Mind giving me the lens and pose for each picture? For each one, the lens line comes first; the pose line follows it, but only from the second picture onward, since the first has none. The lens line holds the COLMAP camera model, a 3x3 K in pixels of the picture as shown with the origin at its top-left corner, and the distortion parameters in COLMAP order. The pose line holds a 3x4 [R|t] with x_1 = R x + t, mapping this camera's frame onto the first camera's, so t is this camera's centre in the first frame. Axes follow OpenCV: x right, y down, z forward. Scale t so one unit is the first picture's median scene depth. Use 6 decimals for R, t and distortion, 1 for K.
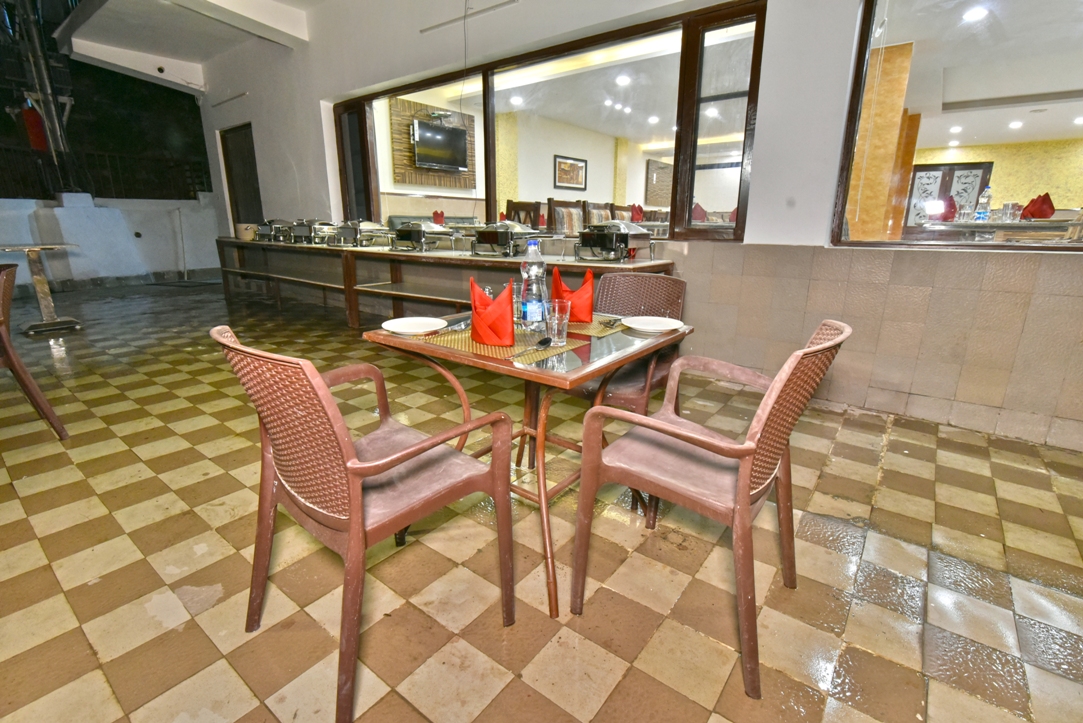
lens RADIAL K [[494.0, 0, 535.1], [0, 494.0, 367.0], [0, 0, 1]] dist [-0.021286, 0.002277]
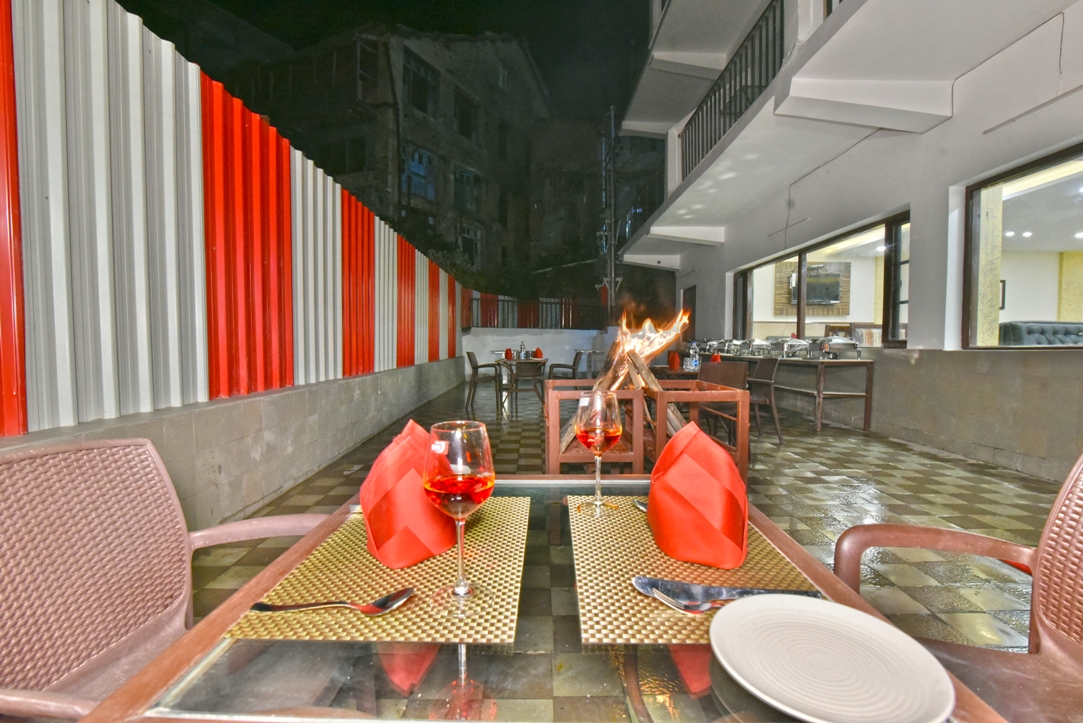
lens RADIAL K [[494.0, 0, 541.1], [0, 494.0, 365.2], [0, 0, 1]] dist [-0.021286, 0.002277]
pose [[0.622601, 0.029337, -0.781989, 0.419506], [-0.217005, 0.966578, -0.136511, 0.122005], [0.751849, 0.254688, 0.608159, -0.375201]]
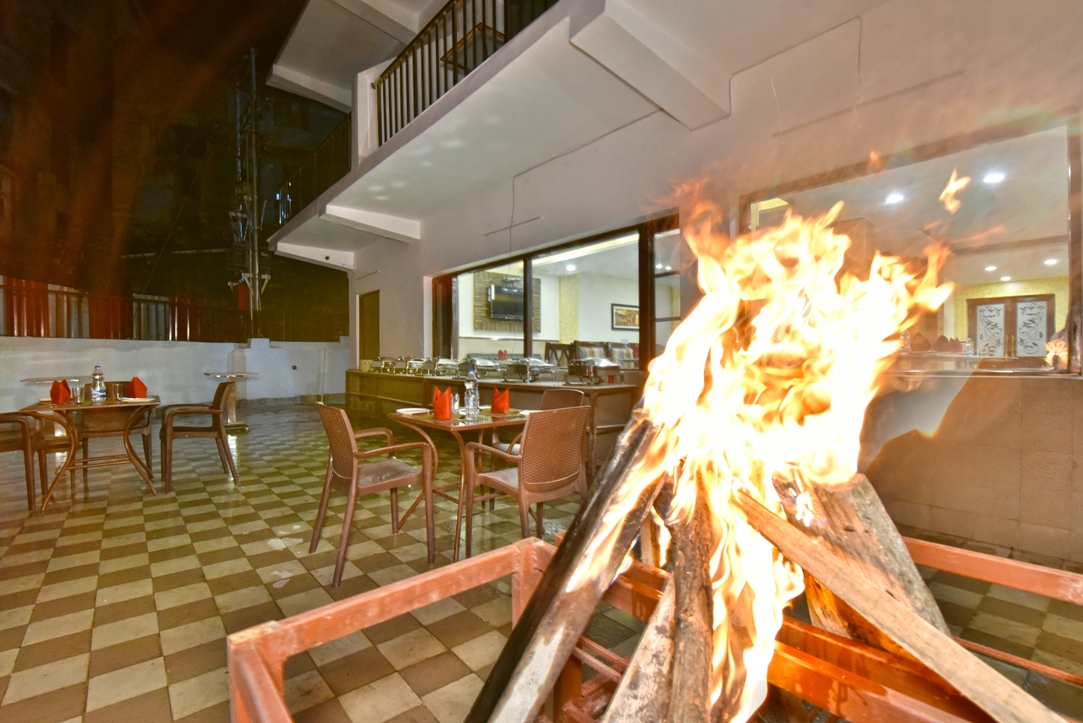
lens RADIAL K [[494.0, 0, 538.6], [0, 494.0, 366.7], [0, 0, 1]] dist [-0.021286, 0.002277]
pose [[0.979062, -0.003838, -0.203524, 0.143981], [-0.049667, 0.965101, -0.257127, 0.050273], [0.197408, 0.261852, 0.944703, -0.178979]]
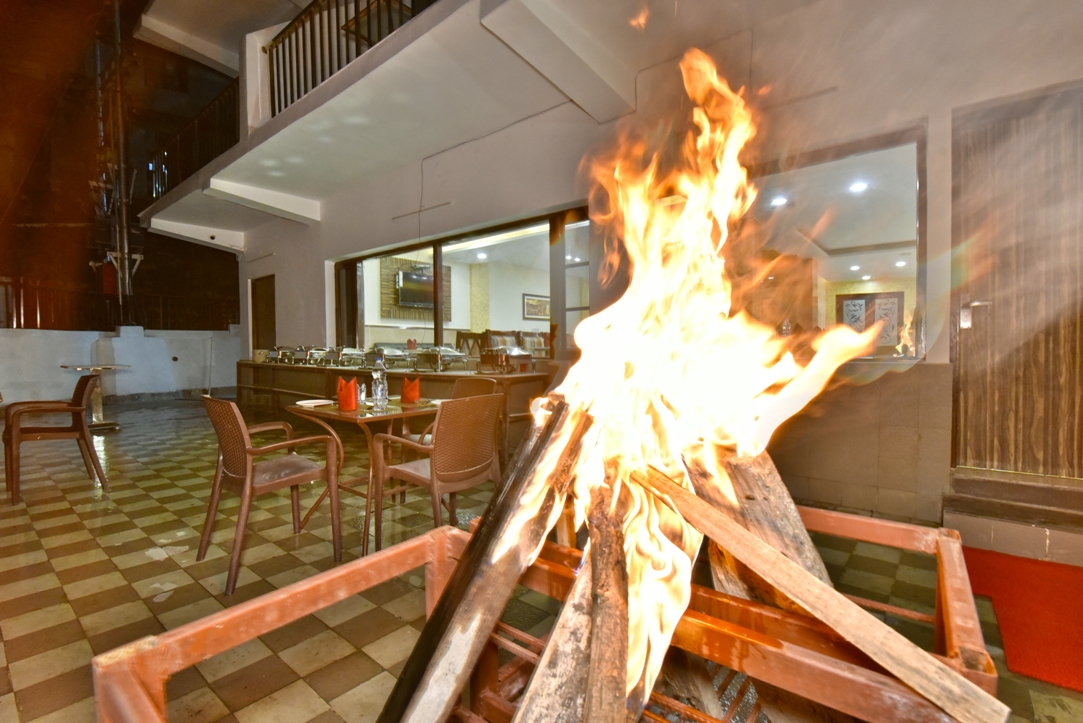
lens RADIAL K [[494.0, 0, 537.8], [0, 494.0, 368.2], [0, 0, 1]] dist [-0.021286, 0.002277]
pose [[0.999578, -0.007681, -0.028008, 0.142806], [0.000752, 0.970912, -0.239434, 0.051449], [0.029032, 0.239312, 0.970509, -0.176021]]
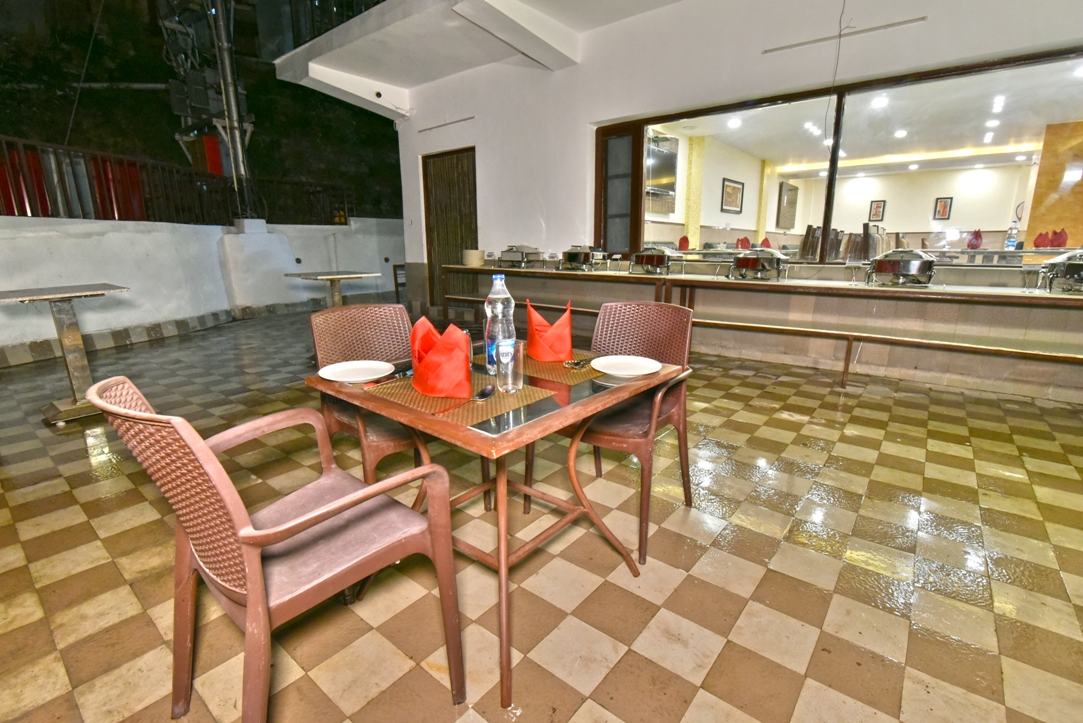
lens RADIAL K [[494.0, 0, 536.3], [0, 494.0, 362.7], [0, 0, 1]] dist [-0.021286, 0.002277]
pose [[0.999804, -0.004674, -0.019262, -0.416167], [0.003741, 0.998830, -0.048214, -0.021689], [0.019465, 0.048132, 0.998651, 0.041337]]
